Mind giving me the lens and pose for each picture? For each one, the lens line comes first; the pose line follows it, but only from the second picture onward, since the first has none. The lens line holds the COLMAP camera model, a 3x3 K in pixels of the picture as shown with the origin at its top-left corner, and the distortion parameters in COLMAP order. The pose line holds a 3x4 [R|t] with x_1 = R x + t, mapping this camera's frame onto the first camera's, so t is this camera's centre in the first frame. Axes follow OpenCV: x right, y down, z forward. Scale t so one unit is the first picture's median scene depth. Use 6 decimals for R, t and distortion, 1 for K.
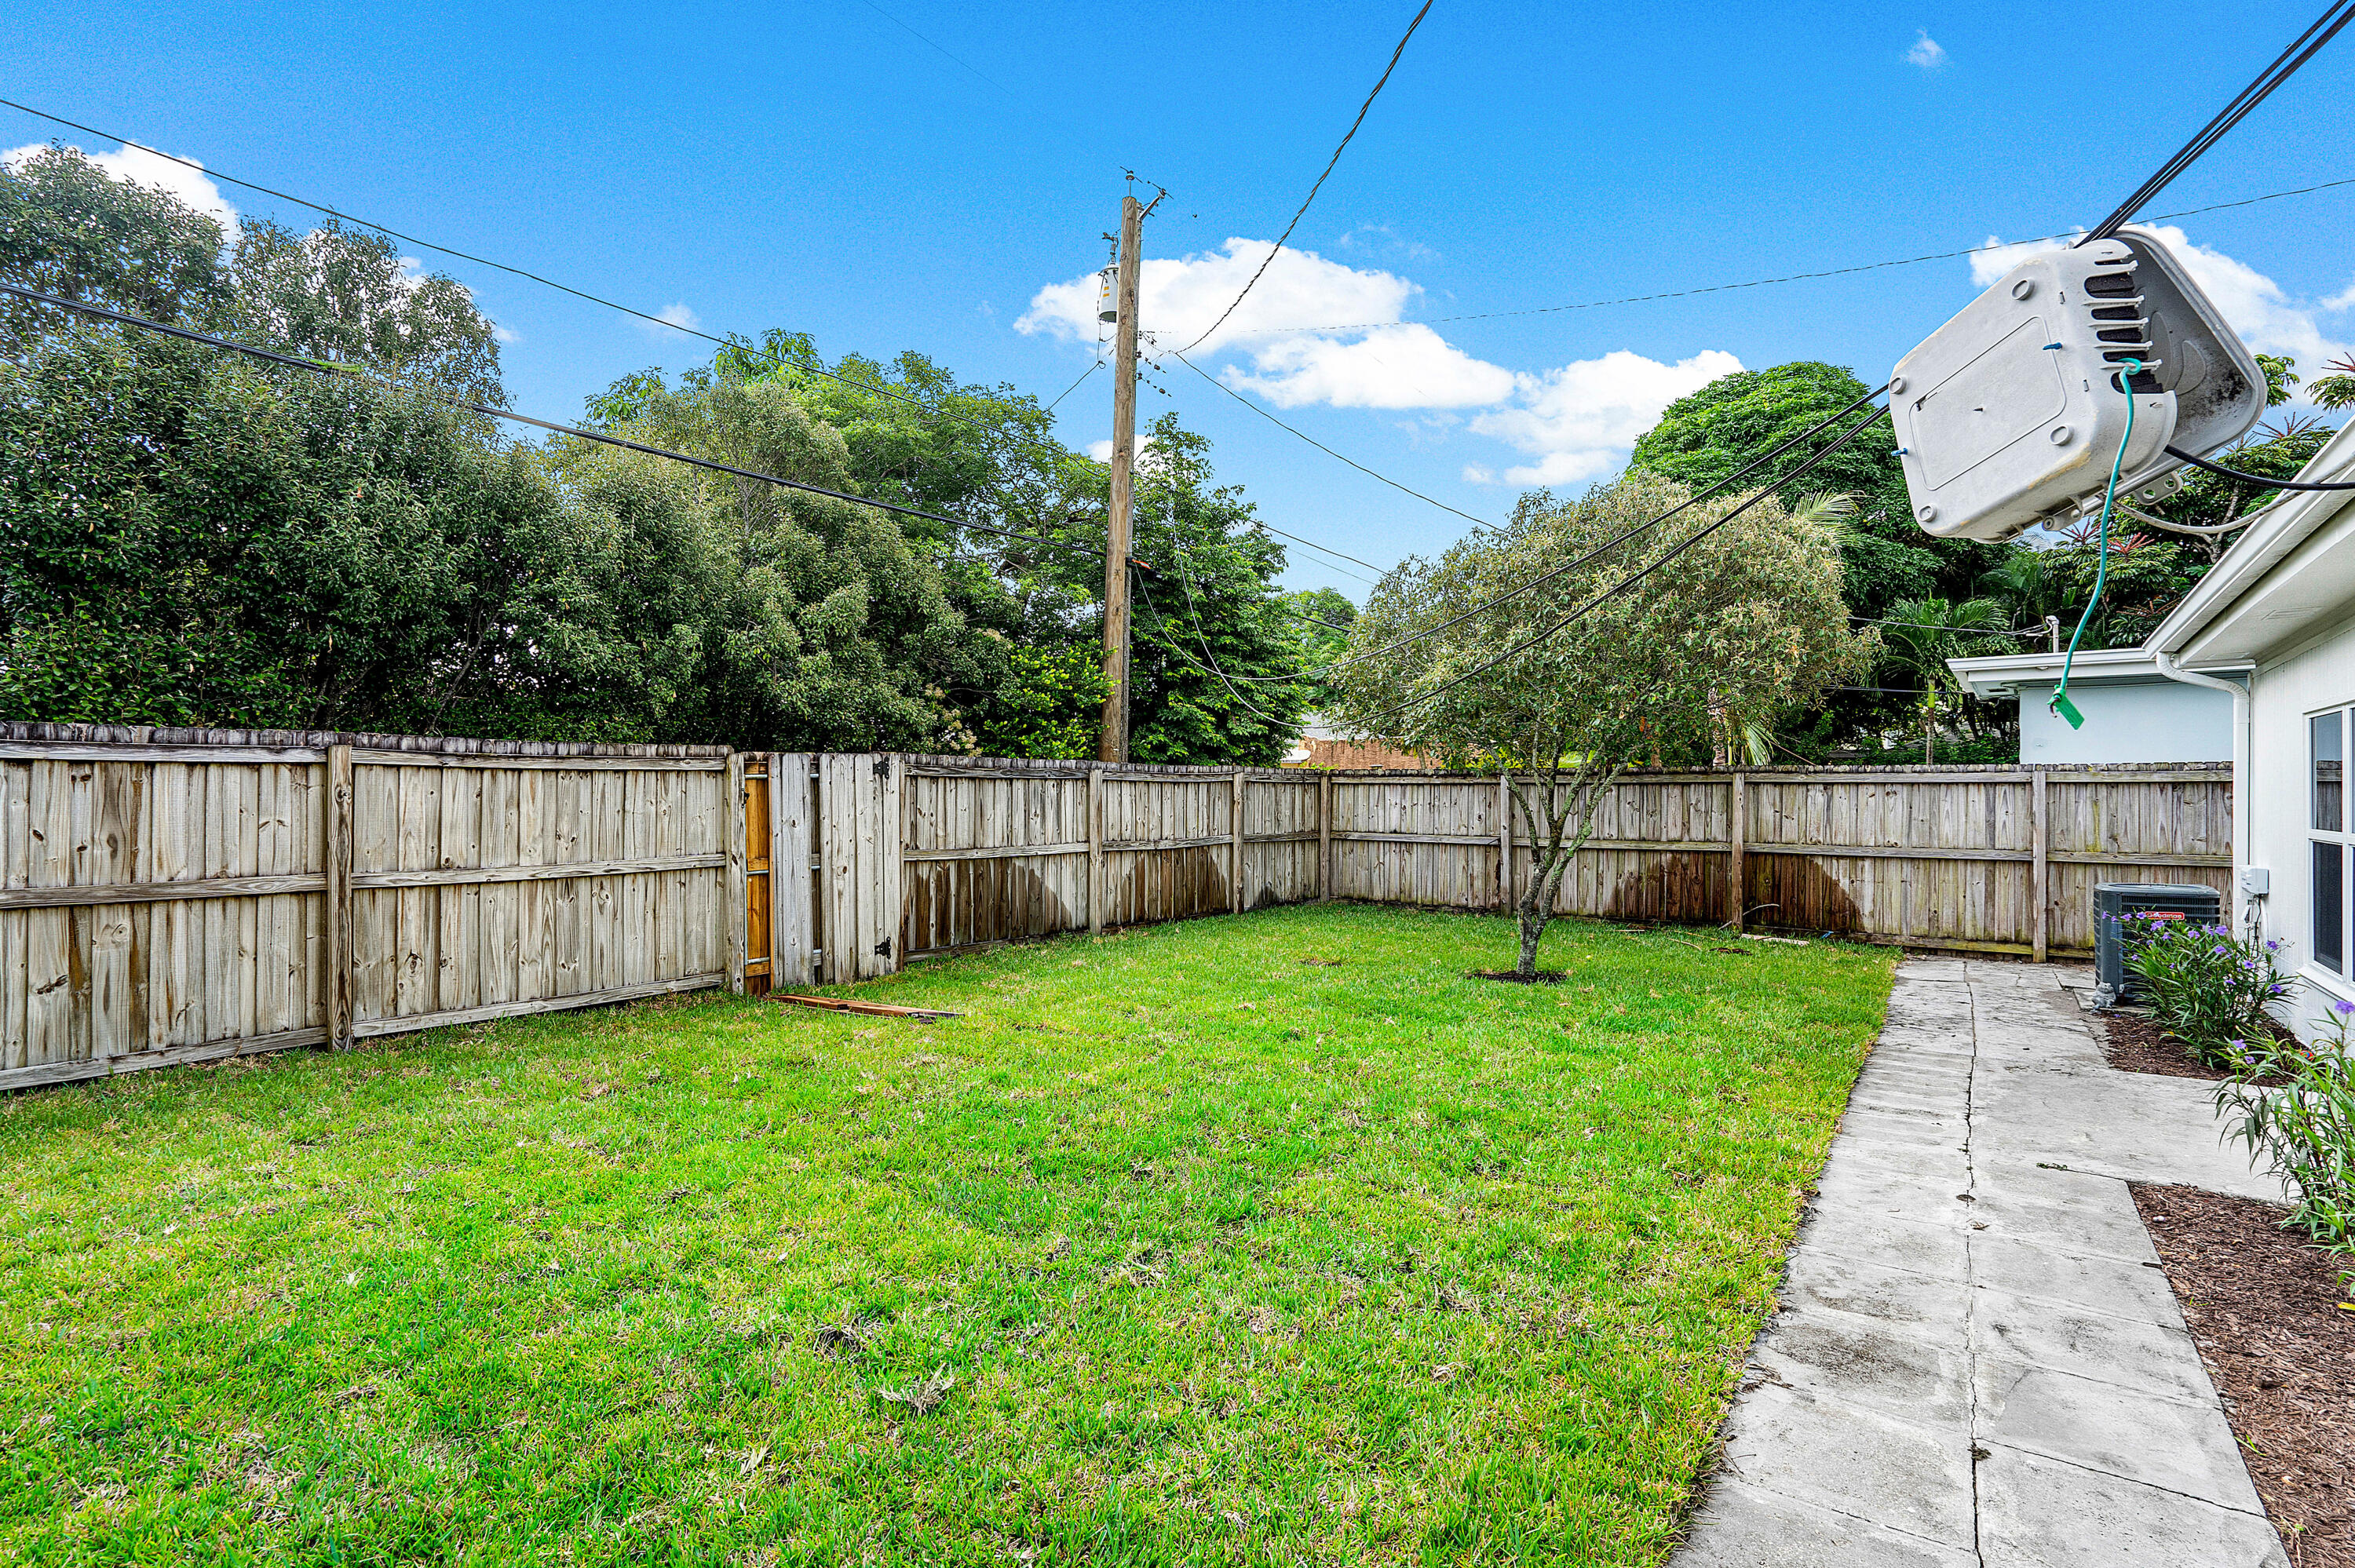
lens RADIAL K [[1124.9, 0, 1191.3], [0, 1124.9, 785.9], [0, 0, 1]] dist [-0.010072, 0.000476]
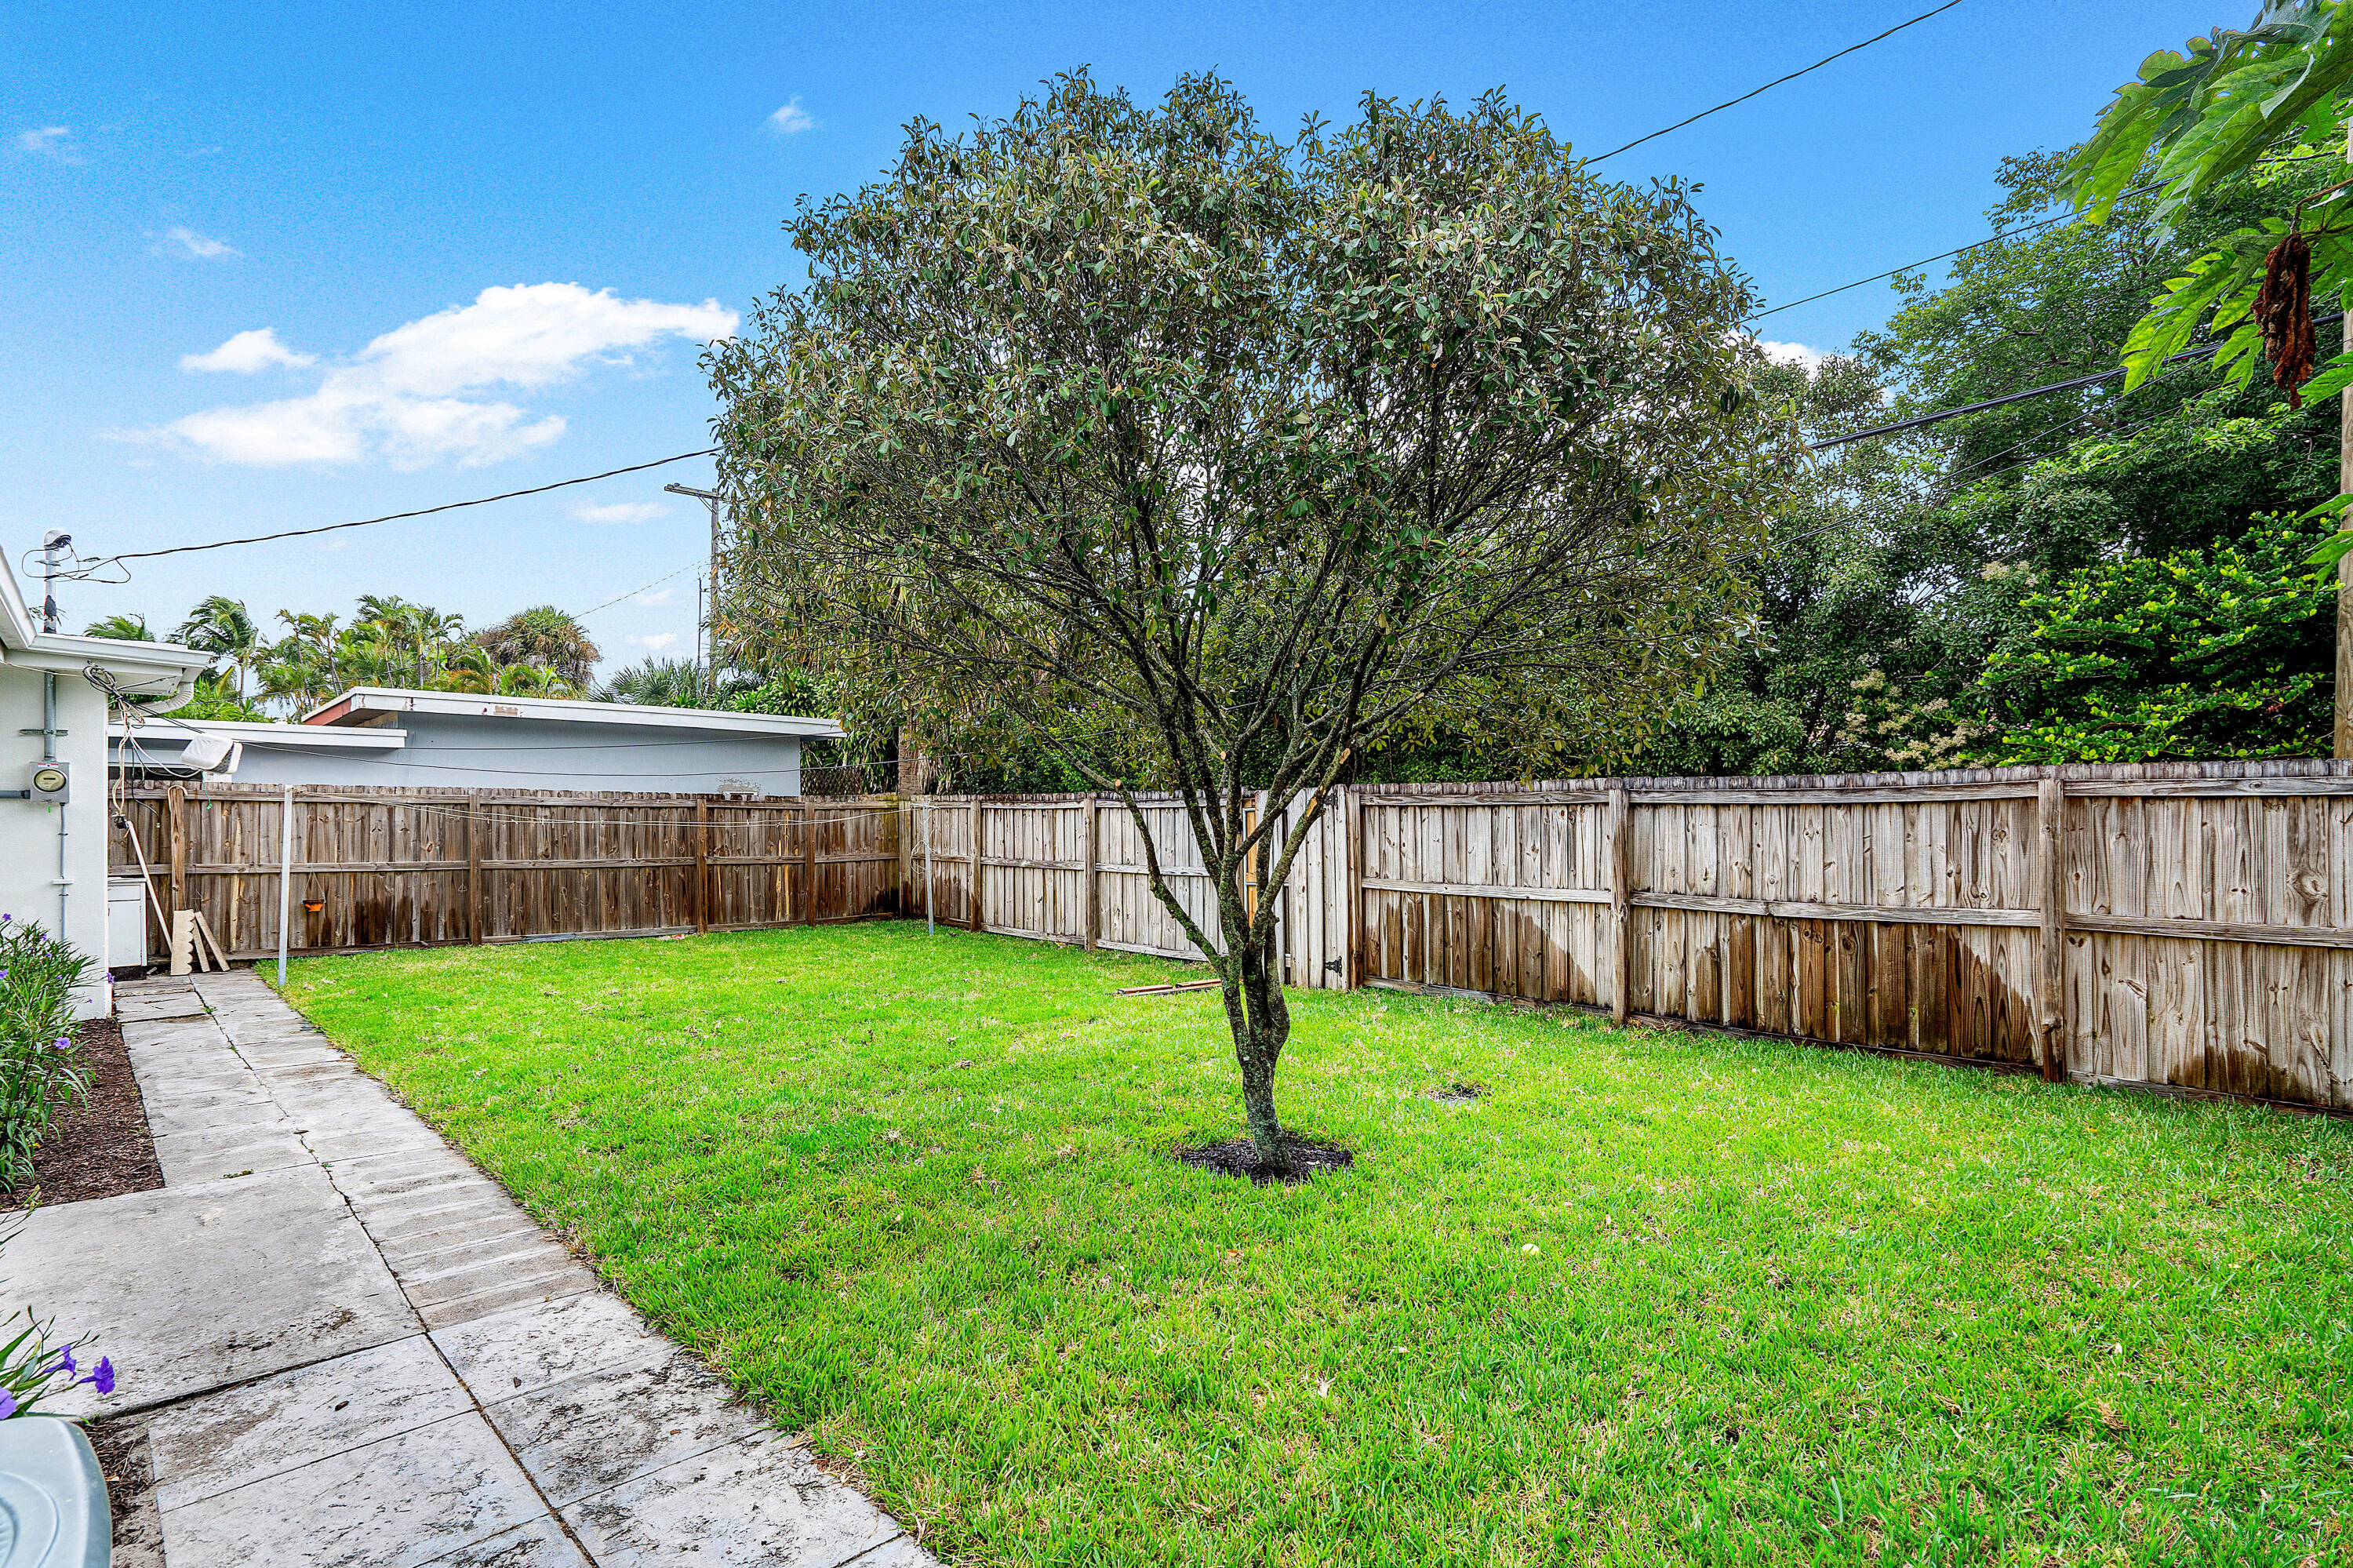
lens RADIAL K [[1124.1, 0, 1161.3], [0, 1124.1, 802.1], [0, 0, 1]] dist [-0.010072, 0.000476]
pose [[-0.179523, -0.022580, -0.983495, 0.700295], [0.000363, 0.999735, -0.023019, 0.009773], [0.983754, -0.004490, -0.179467, 0.872249]]
